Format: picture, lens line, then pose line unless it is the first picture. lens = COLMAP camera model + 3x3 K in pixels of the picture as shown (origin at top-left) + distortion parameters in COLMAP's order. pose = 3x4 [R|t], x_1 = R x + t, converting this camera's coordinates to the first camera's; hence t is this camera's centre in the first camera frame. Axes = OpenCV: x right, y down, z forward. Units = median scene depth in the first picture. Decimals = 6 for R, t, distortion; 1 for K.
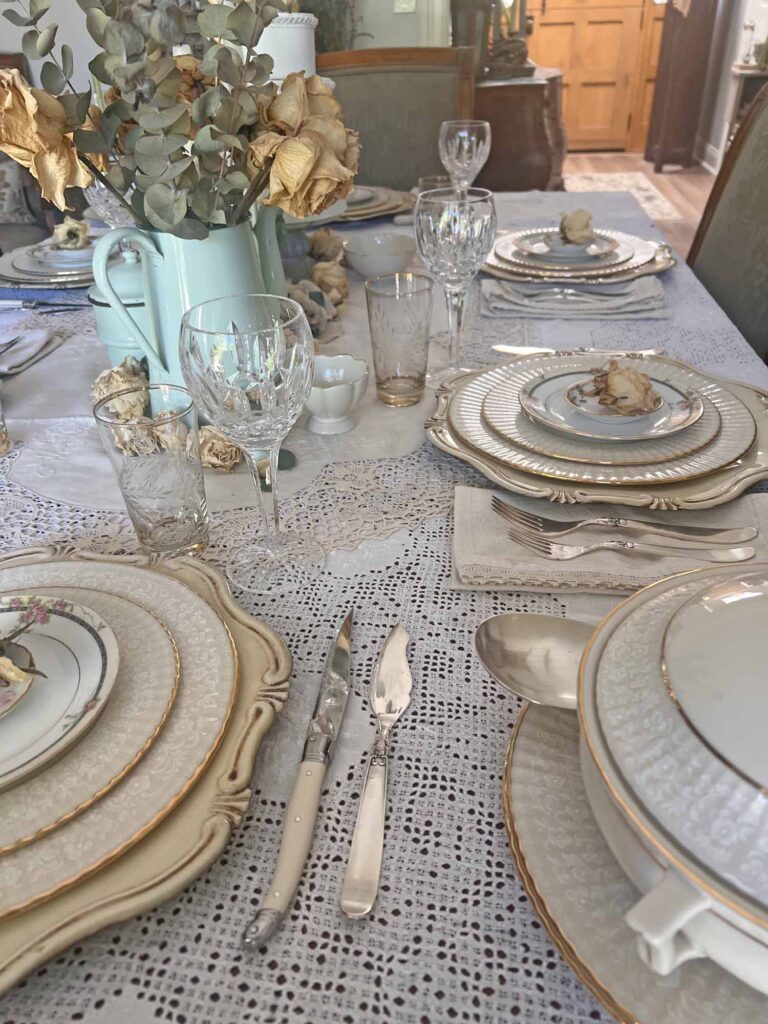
lens RADIAL K [[799.7, 0, 384.0], [0, 799.7, 512.0], [0, 0, 1]] dist [0.082927, -0.106588]
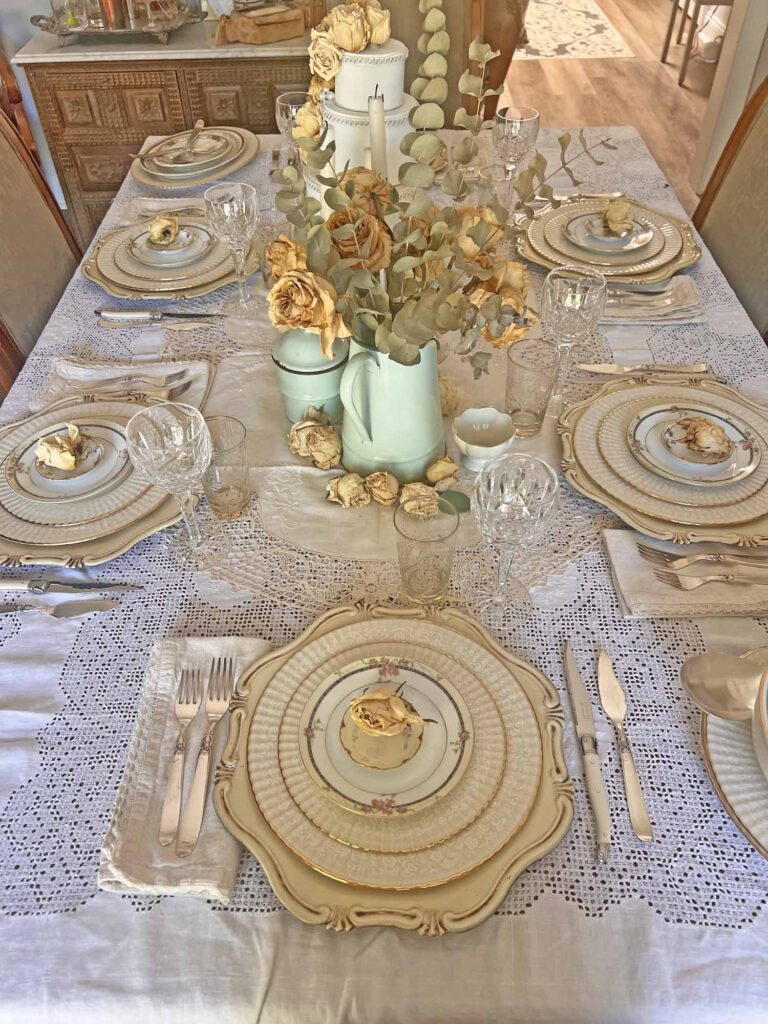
lens RADIAL K [[799.7, 0, 384.0], [0, 799.7, 512.0], [0, 0, 1]] dist [0.082927, -0.106588]
pose [[0.993098, -0.074452, 0.090626, -0.595056], [0.051674, 0.971396, 0.231774, -0.578587], [-0.105290, -0.225491, 0.968539, -0.495803]]
